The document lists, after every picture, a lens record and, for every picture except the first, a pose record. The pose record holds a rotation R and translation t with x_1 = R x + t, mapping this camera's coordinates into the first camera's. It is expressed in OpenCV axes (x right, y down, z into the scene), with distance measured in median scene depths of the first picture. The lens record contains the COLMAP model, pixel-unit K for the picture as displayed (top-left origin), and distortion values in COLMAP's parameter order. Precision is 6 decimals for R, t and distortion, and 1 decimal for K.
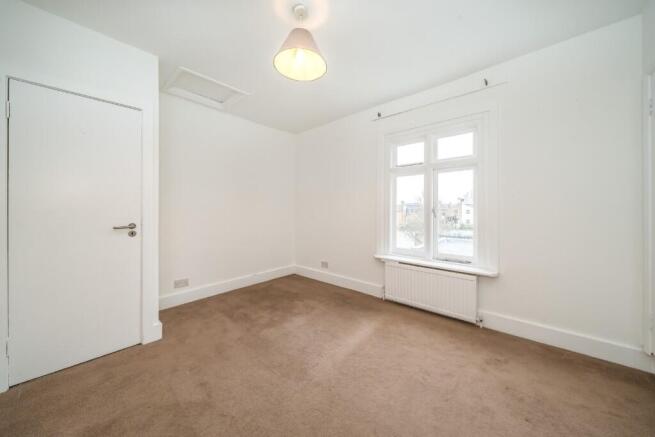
lens RADIAL K [[226.8, 0, 329.8], [0, 226.8, 213.1], [0, 0, 1]] dist [0.000569, 0.000152]
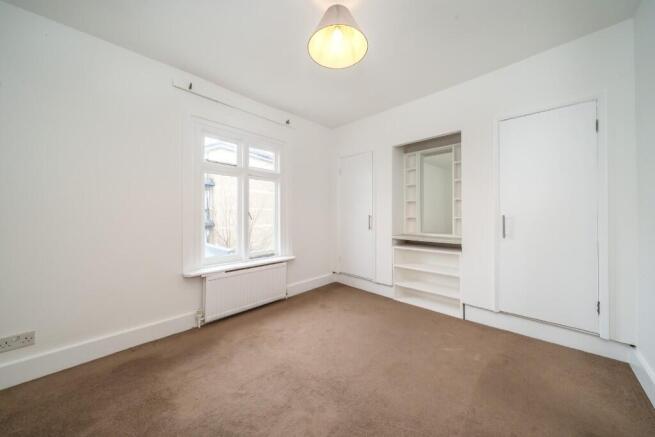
lens RADIAL K [[226.8, 0, 328.9], [0, 226.8, 213.6], [0, 0, 1]] dist [0.000569, 0.000152]
pose [[0.040900, 0.000114, 0.999163, -0.681030], [0.002771, 0.999996, -0.000227, -0.010990], [-0.999159, 0.002778, 0.040899, 0.669313]]
